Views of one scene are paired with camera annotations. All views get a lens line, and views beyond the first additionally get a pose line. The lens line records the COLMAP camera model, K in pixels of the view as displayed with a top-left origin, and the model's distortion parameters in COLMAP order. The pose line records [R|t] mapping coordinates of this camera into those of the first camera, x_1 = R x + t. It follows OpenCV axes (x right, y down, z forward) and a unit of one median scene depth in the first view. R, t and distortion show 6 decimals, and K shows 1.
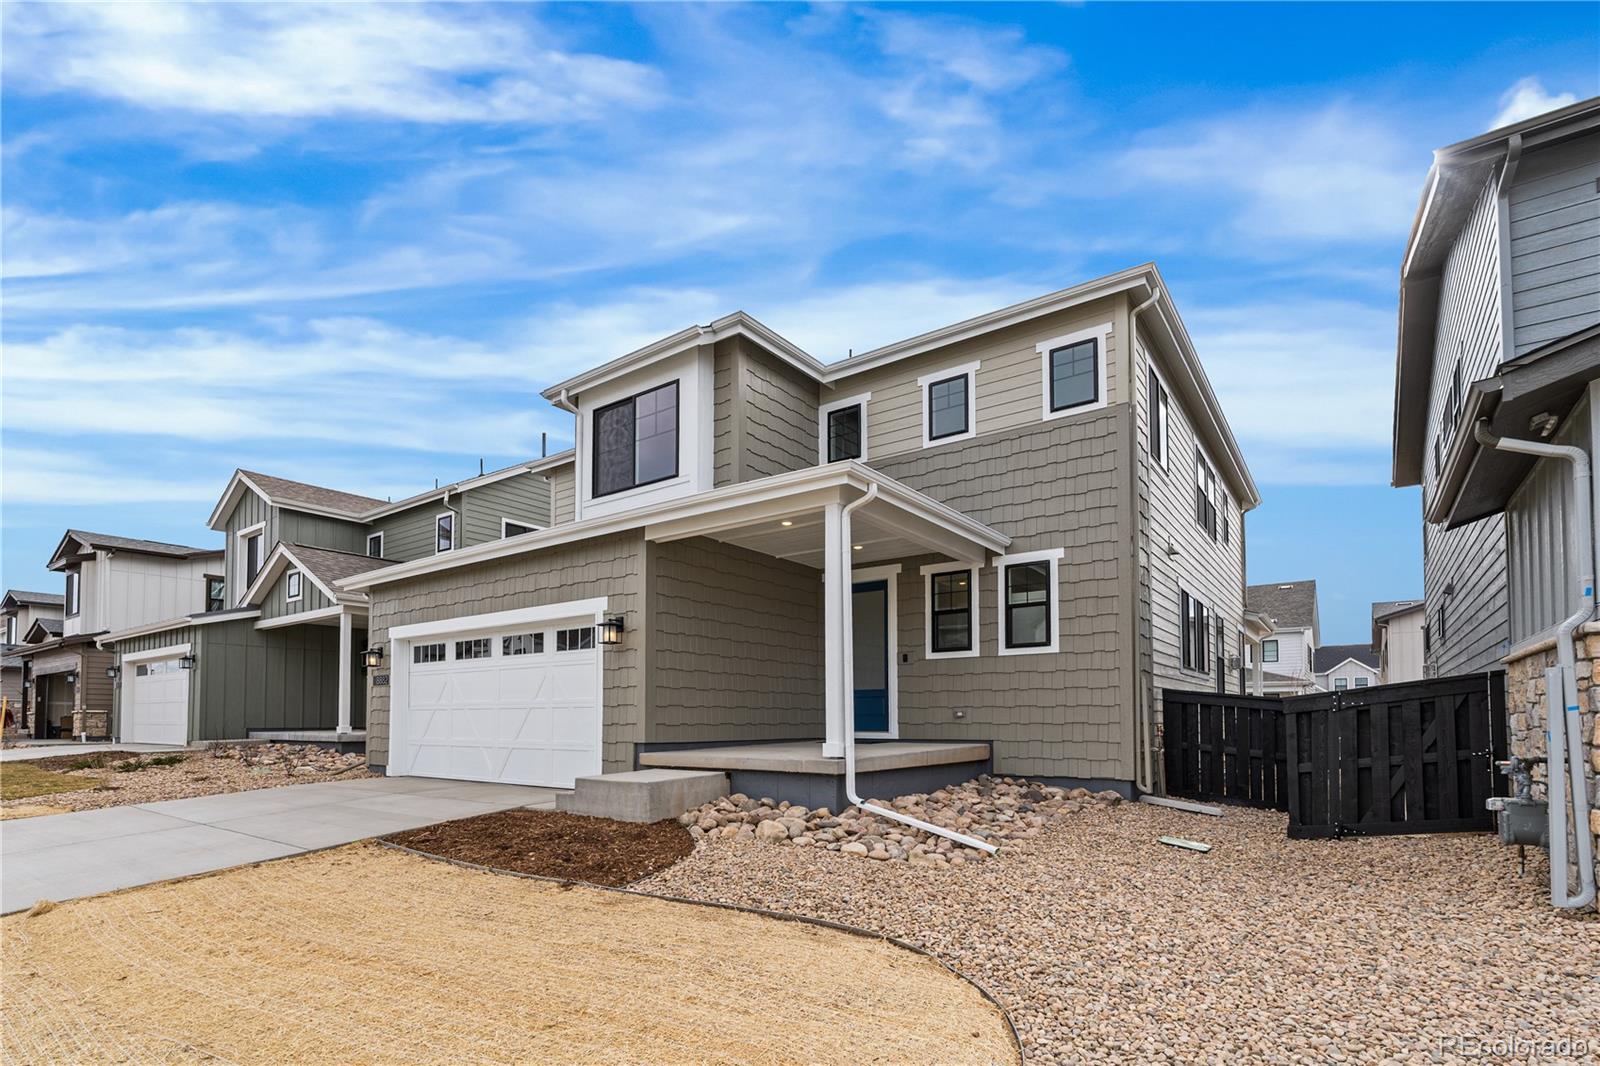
lens RADIAL K [[735.2, 0, 800.1], [0, 735.2, 557.5], [0, 0, 1]] dist [-0.004399, -0.000072]
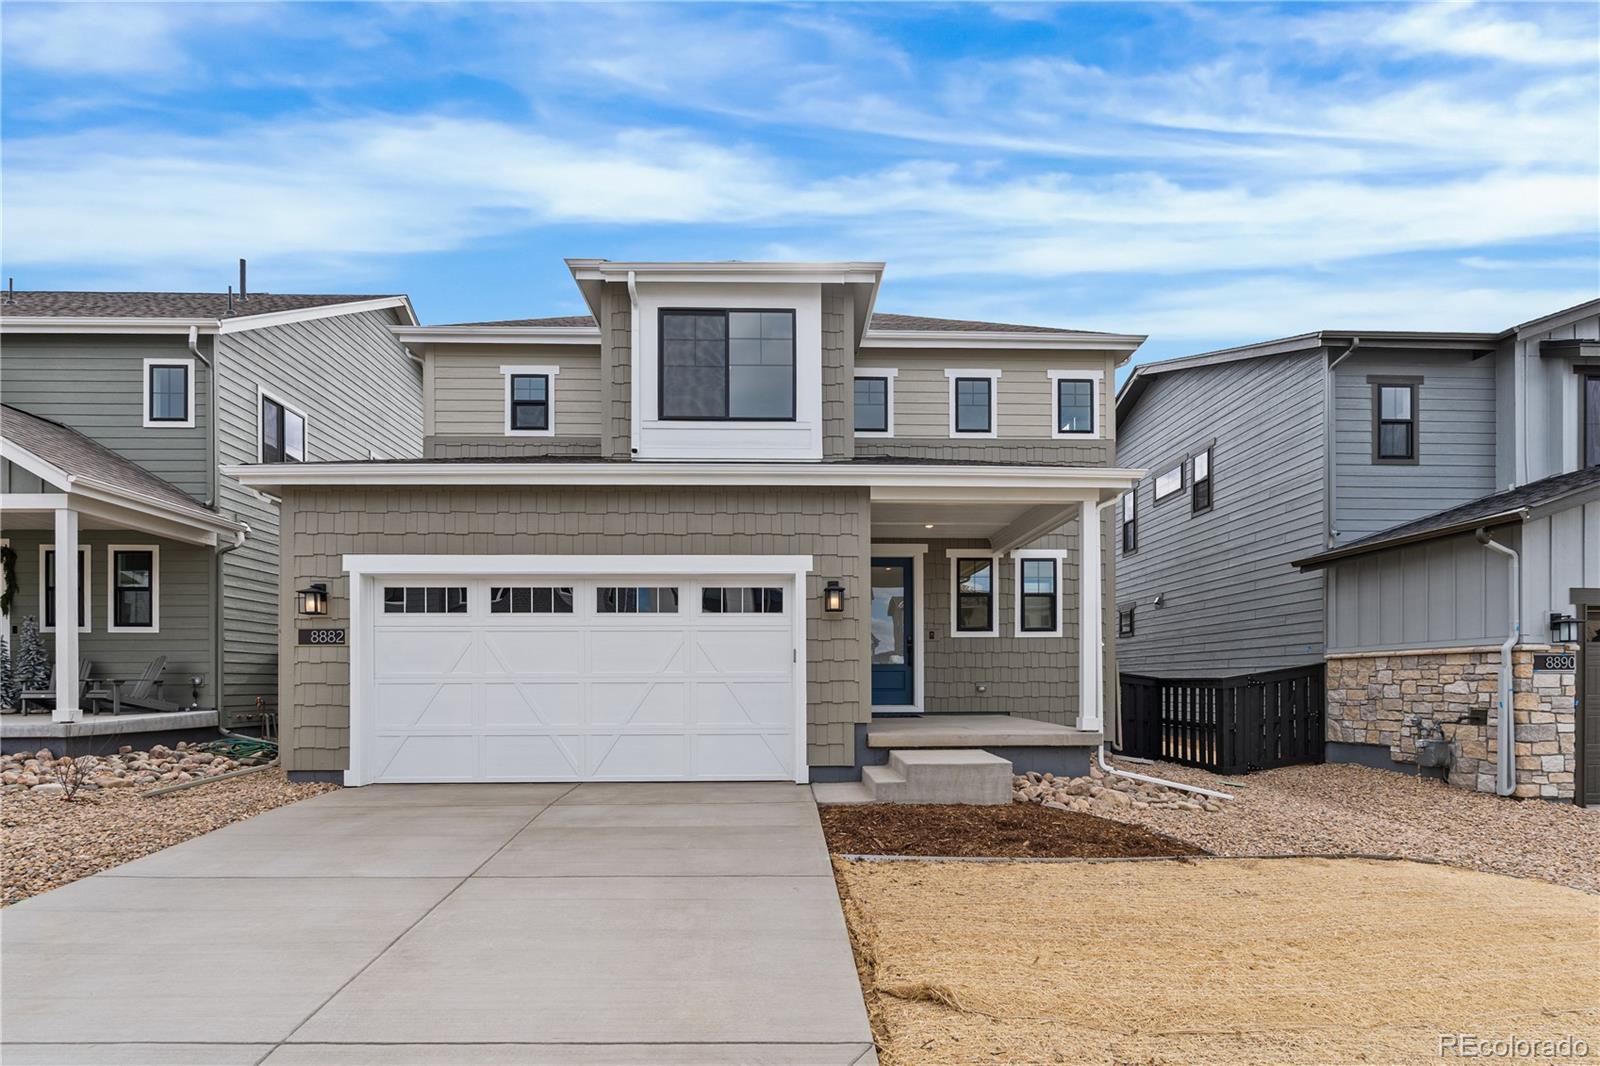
lens RADIAL K [[795.8, 0, 799.9], [0, 795.8, 533.3], [0, 0, 1]] dist [-0.004232, -0.001059]
pose [[0.780622, 0.117064, 0.613943, -0.718385], [-0.134000, 0.990808, -0.018545, 0.039564], [-0.610470, -0.067792, 0.789133, 0.231654]]
